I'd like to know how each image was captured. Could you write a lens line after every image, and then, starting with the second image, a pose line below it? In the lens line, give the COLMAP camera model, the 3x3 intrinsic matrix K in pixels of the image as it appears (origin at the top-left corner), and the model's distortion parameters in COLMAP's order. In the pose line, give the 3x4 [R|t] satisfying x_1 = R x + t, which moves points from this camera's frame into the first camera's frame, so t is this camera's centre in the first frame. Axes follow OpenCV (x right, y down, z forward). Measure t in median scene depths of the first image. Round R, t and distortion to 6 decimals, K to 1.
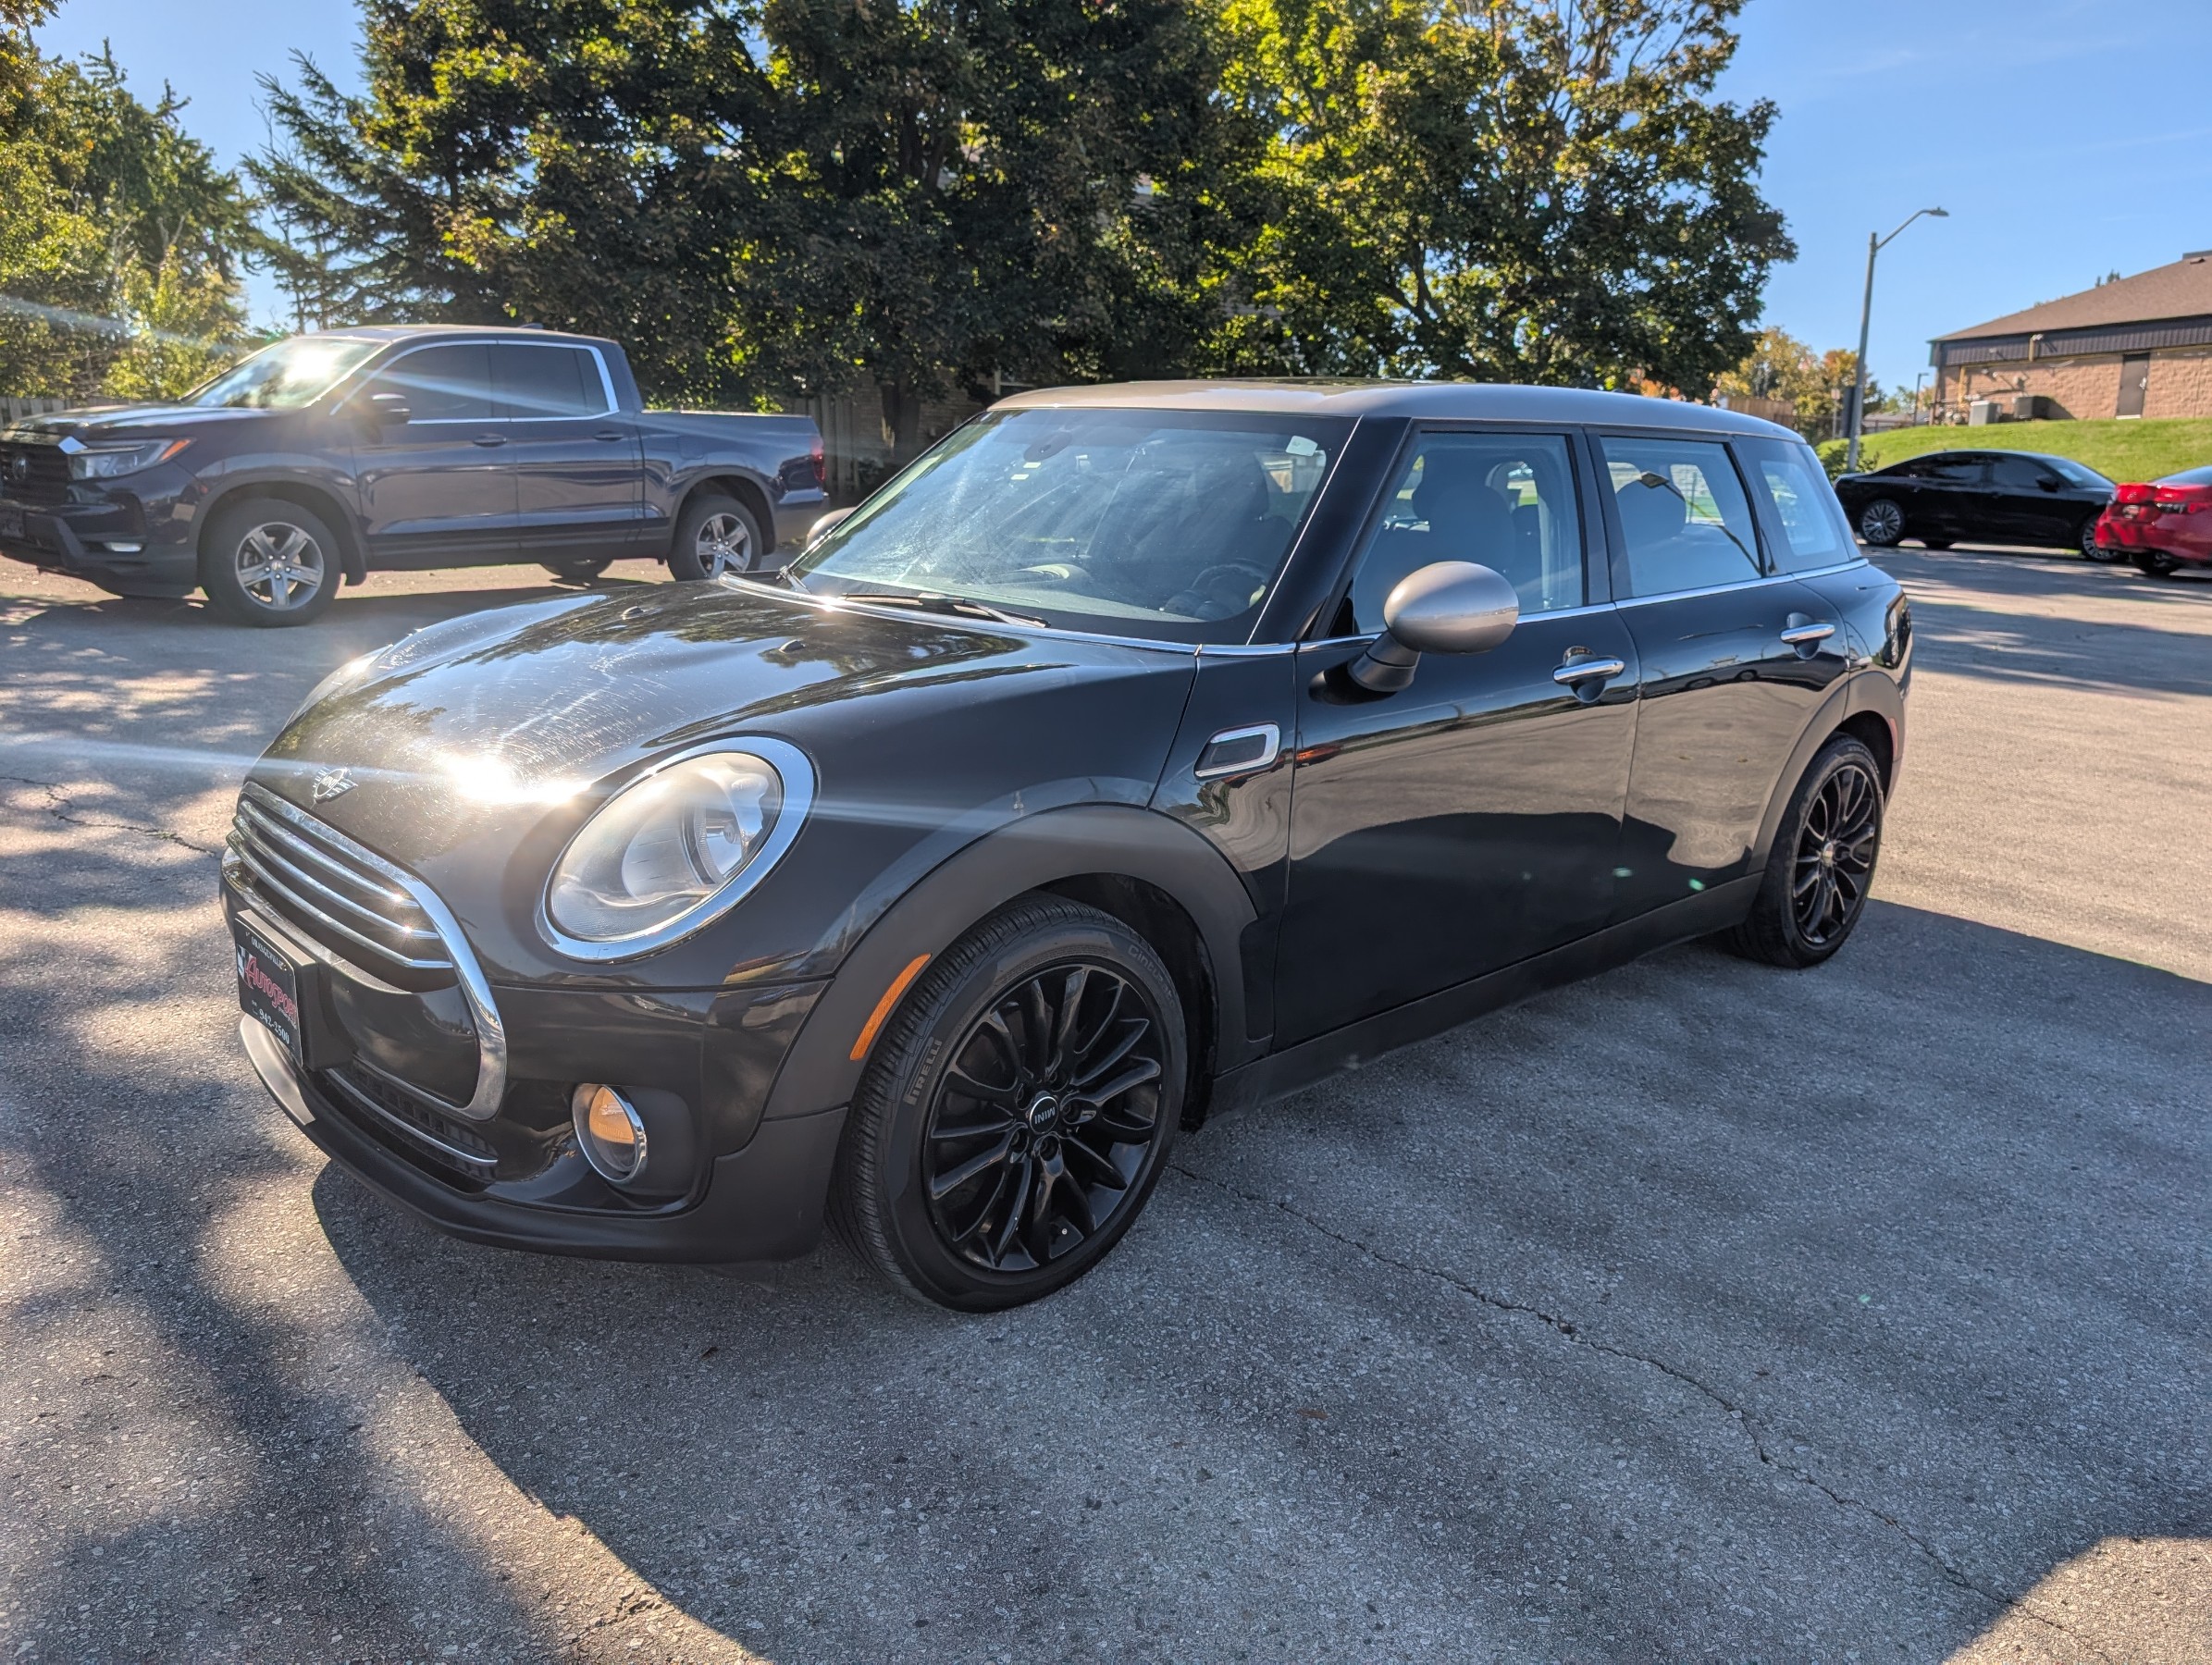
lens RADIAL K [[1523.2, 0, 1085.4], [0, 1523.2, 830.4], [0, 0, 1]] dist [-0.000865, -0.000903]
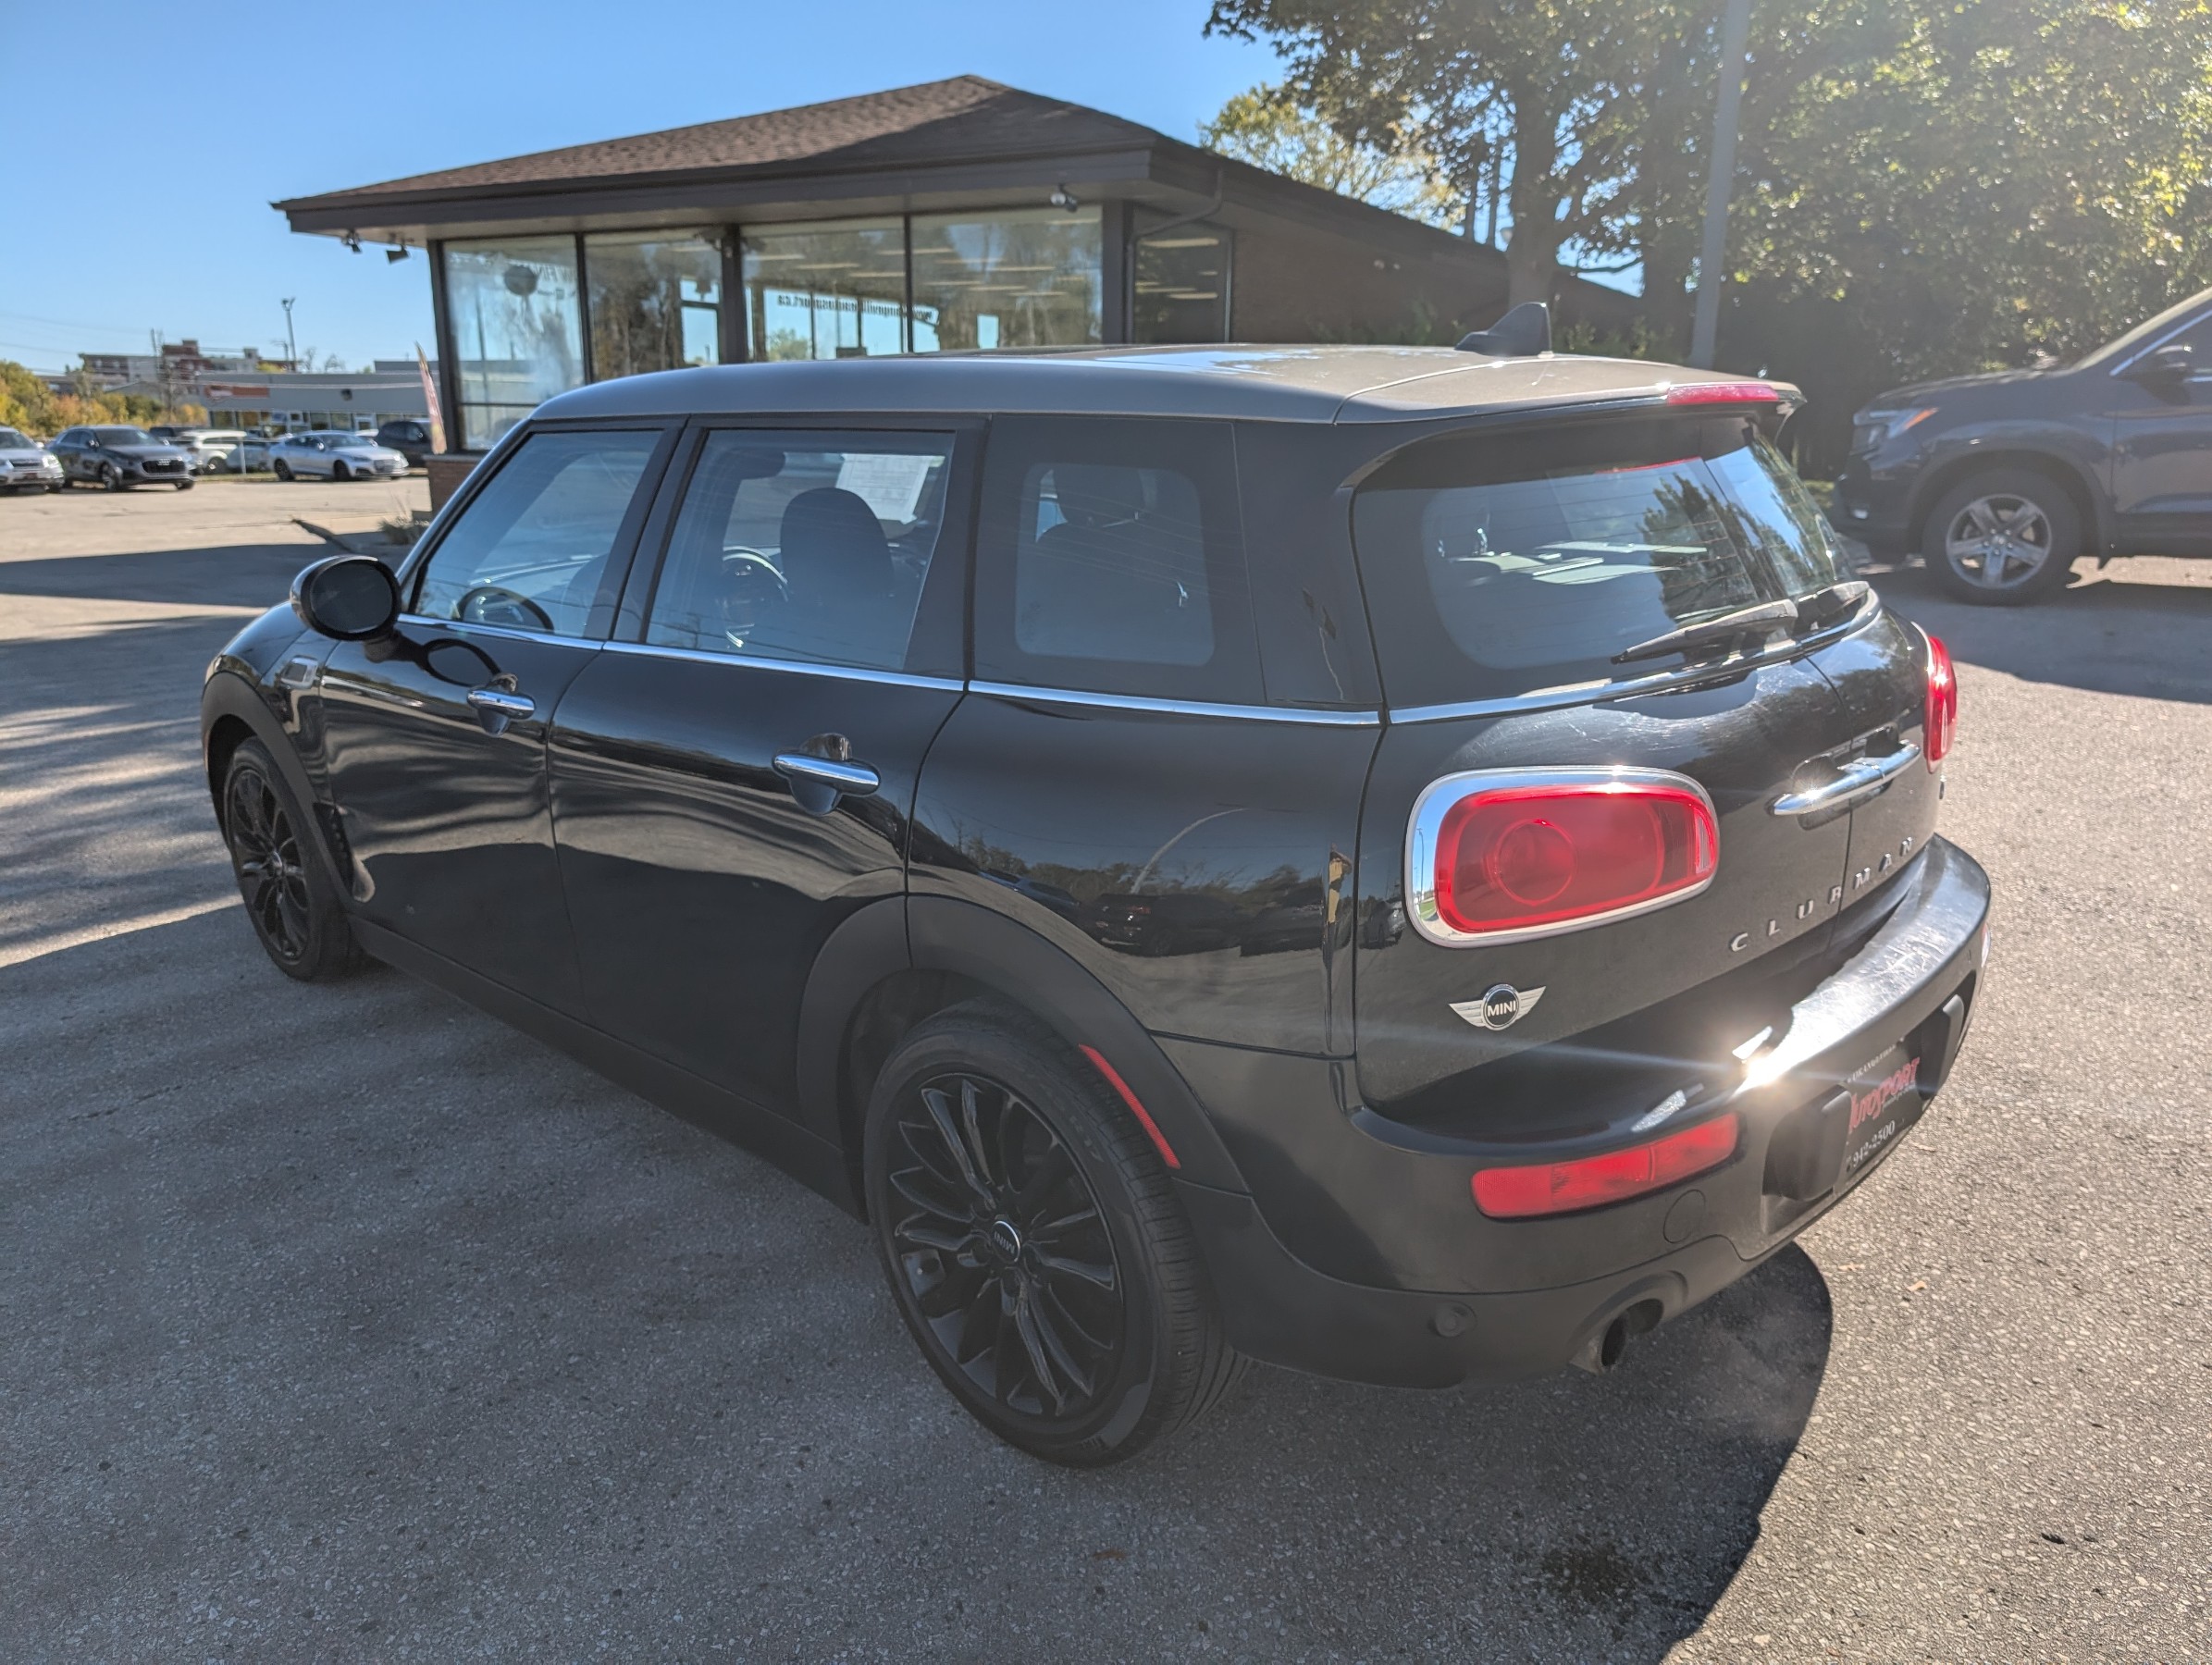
lens RADIAL K [[1523.2, 0, 1085.4], [0, 1523.2, 830.4], [0, 0, 1]] dist [-0.000865, -0.000903]
pose [[0.111716, 0.240718, -0.964144, 0.350841], [-0.214010, 0.953280, 0.213207, -0.083533], [0.970422, 0.182518, 0.158013, 0.340504]]
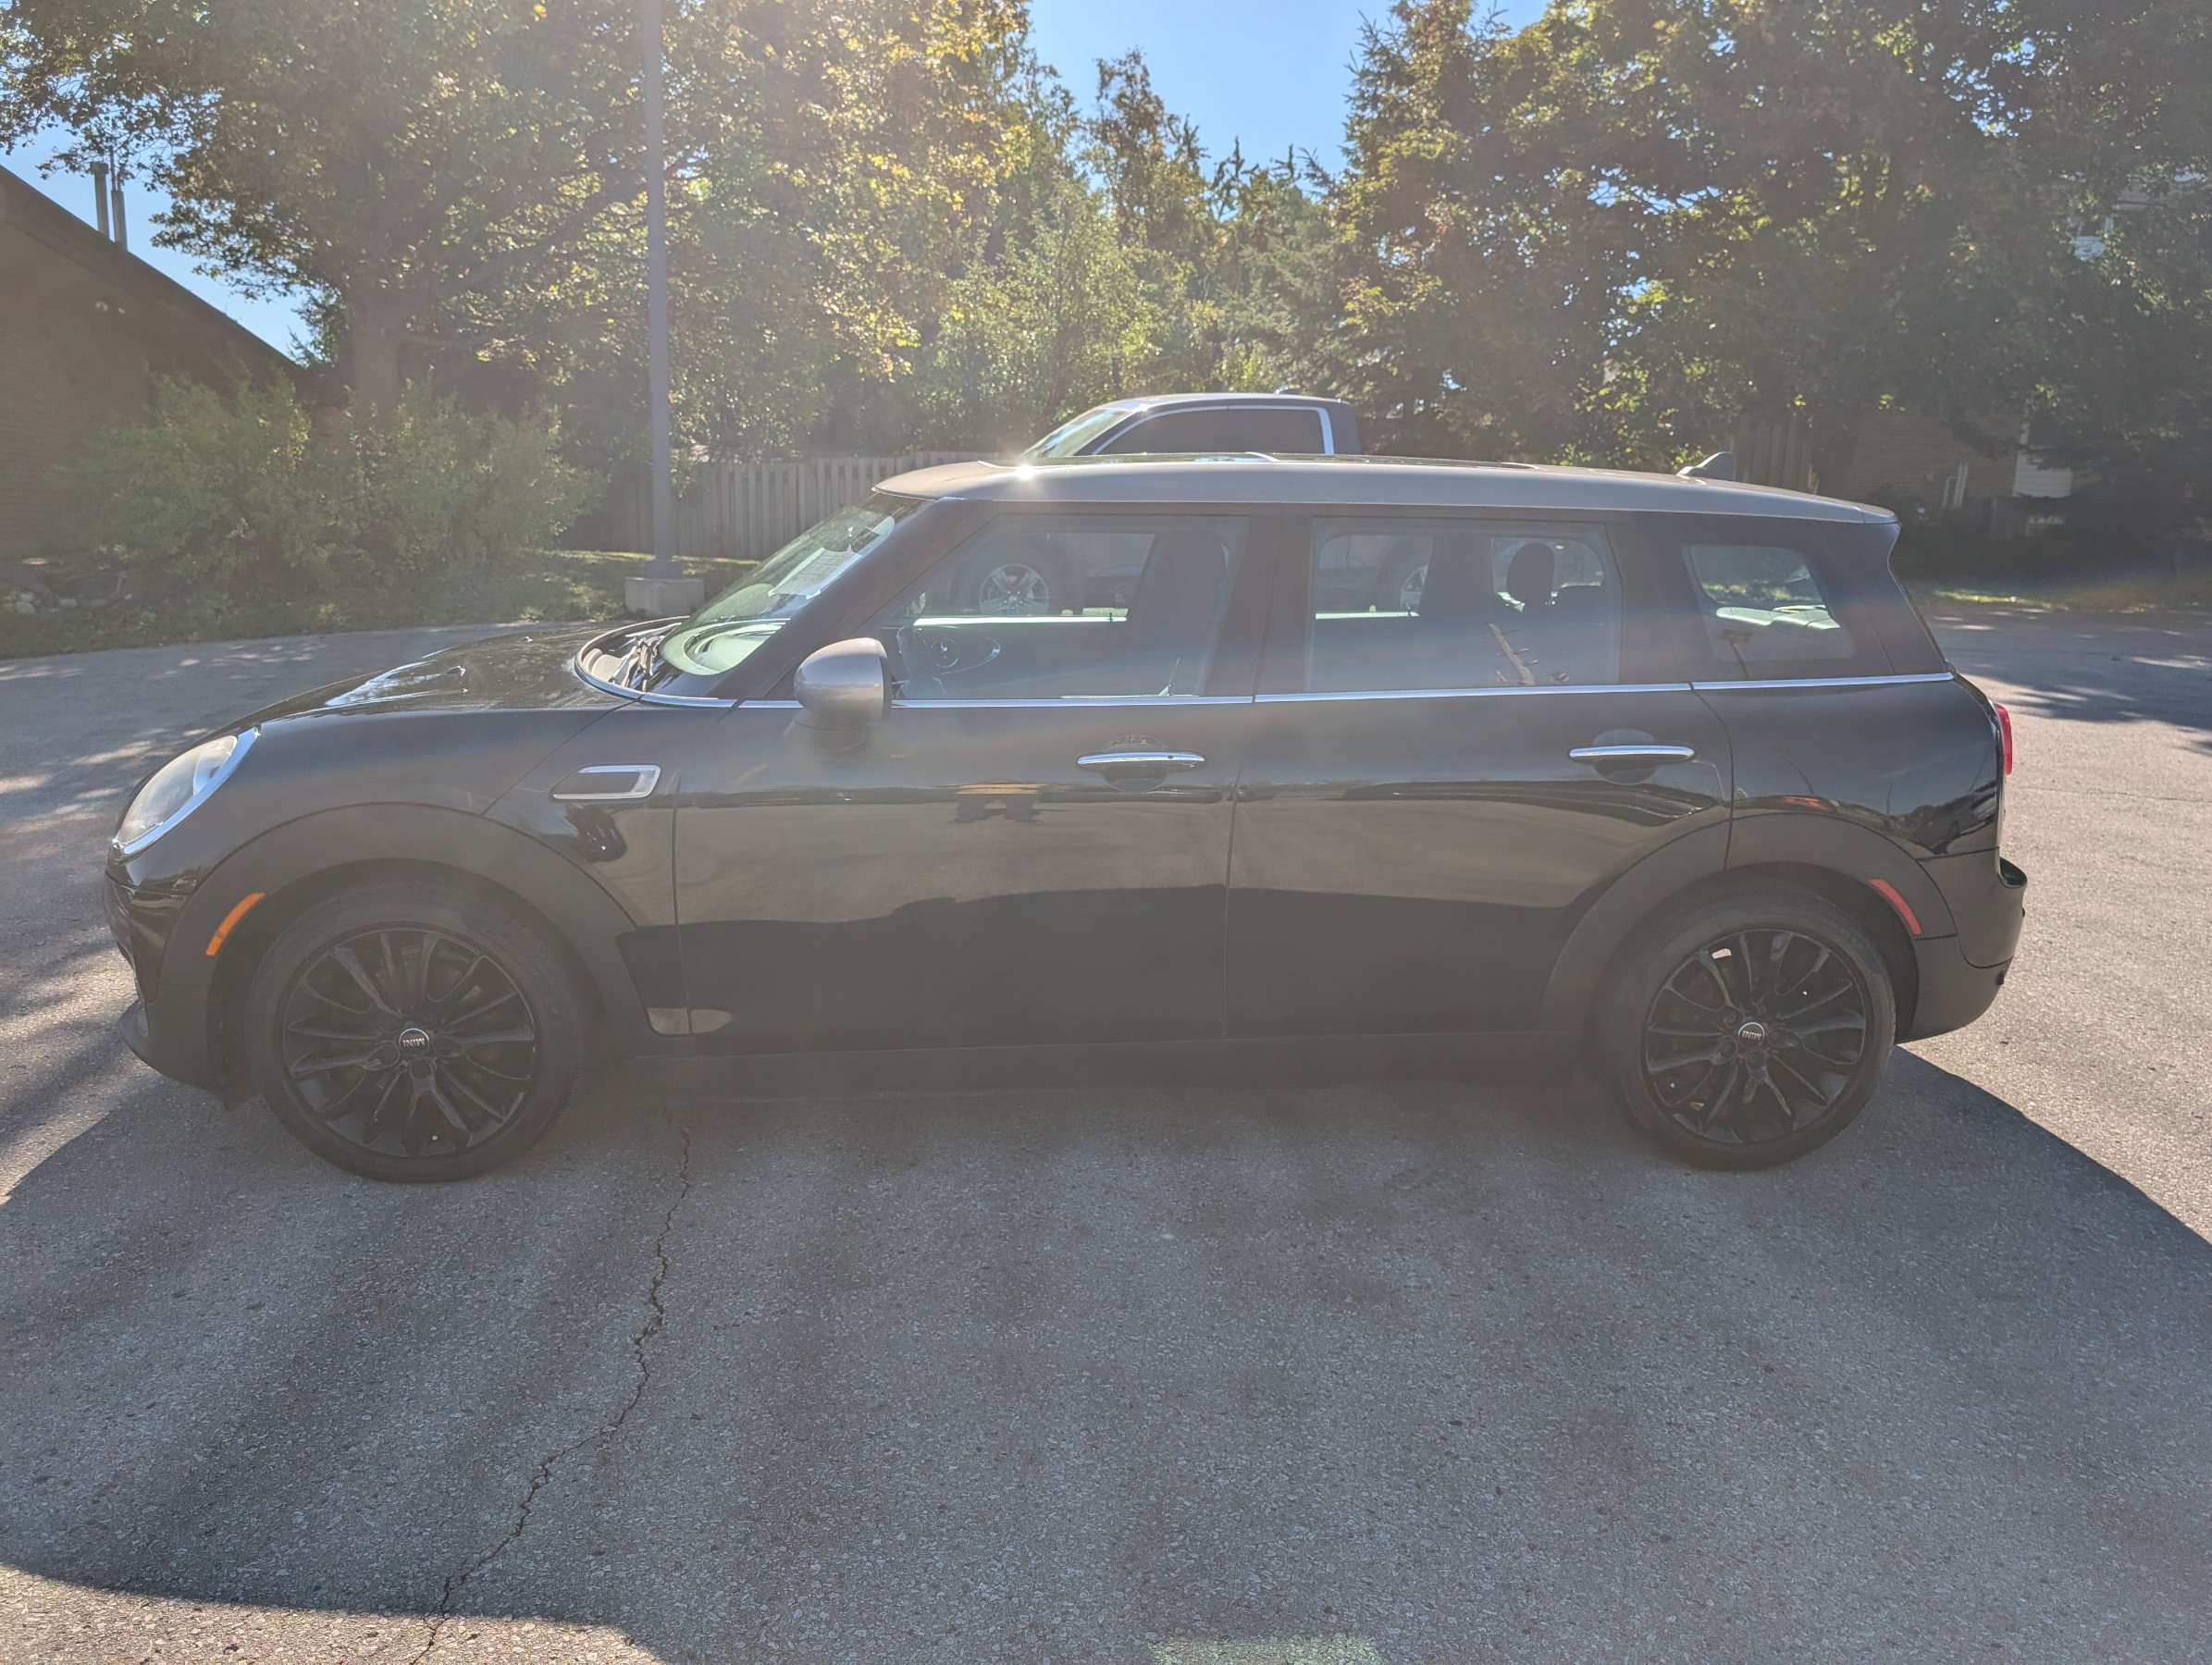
lens RADIAL K [[1523.2, 0, 1085.4], [0, 1523.2, 830.4], [0, 0, 1]] dist [-0.000865, -0.000903]
pose [[0.805111, 0.126226, -0.579537, 0.244573], [-0.142662, 0.989619, 0.017354, -0.019936], [0.575711, 0.068706, 0.814761, 0.055174]]
